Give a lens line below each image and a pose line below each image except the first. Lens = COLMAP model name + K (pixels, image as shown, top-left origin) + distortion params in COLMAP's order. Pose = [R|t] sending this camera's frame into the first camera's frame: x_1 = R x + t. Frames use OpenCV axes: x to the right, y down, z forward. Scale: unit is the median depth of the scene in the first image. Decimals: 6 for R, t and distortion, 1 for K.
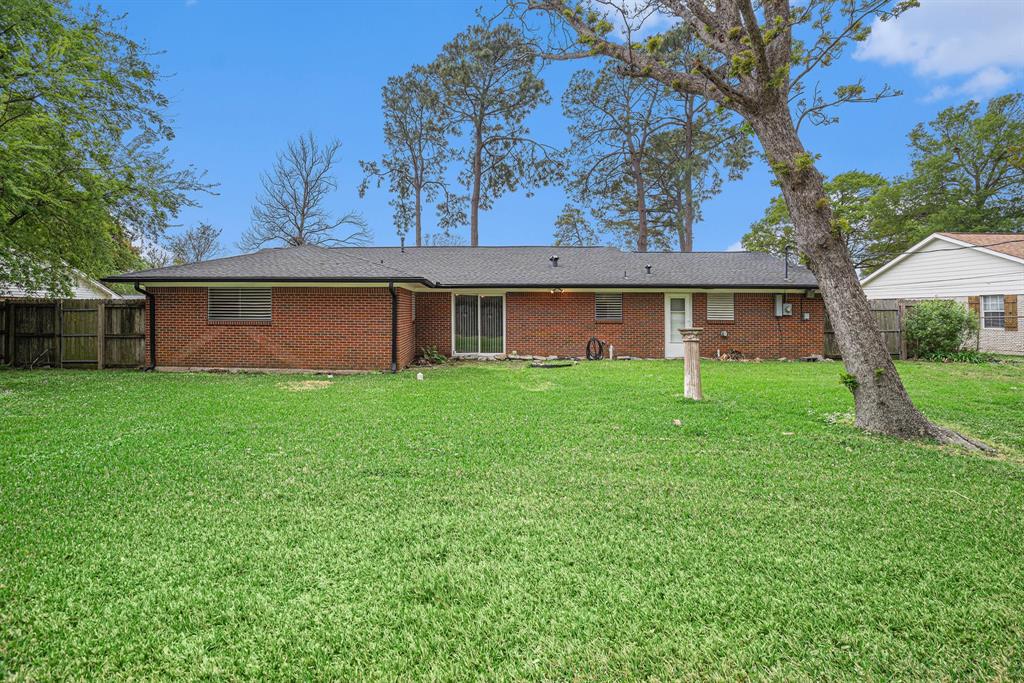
lens RADIAL K [[476.1, 0, 491.6], [0, 476.1, 342.8], [0, 0, 1]] dist [-0.053367, 0.020683]
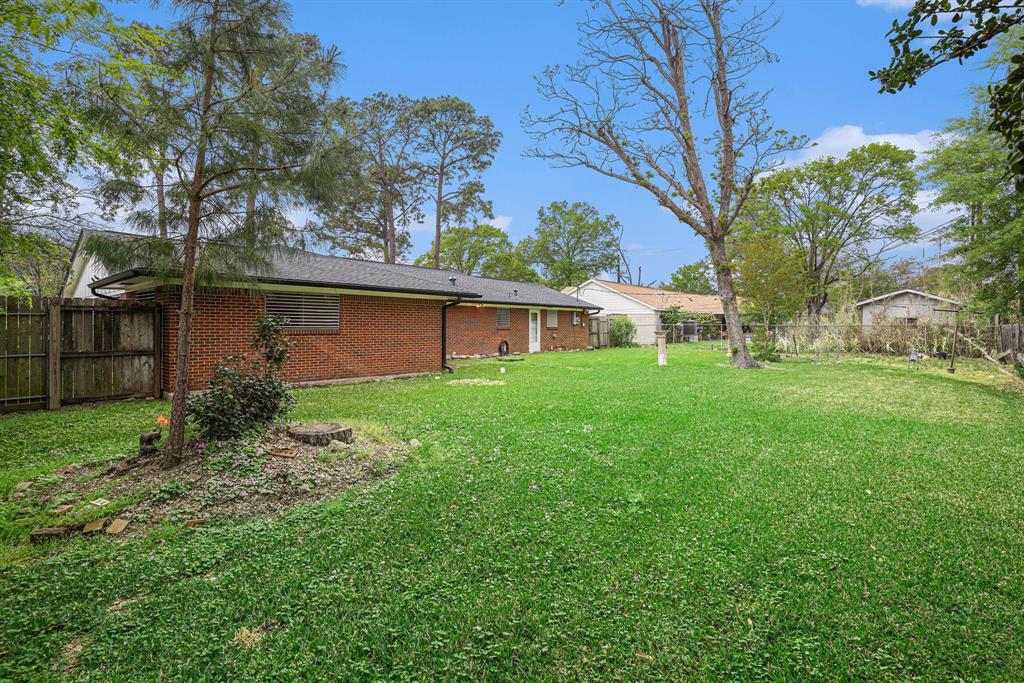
lens RADIAL K [[476.1, 0, 491.6], [0, 476.1, 342.8], [0, 0, 1]] dist [-0.053367, 0.020683]
pose [[0.642406, -0.029032, 0.765814, -0.884402], [0.042352, 0.999100, 0.002349, -0.007507], [-0.765193, 0.030925, 0.643057, 0.127665]]
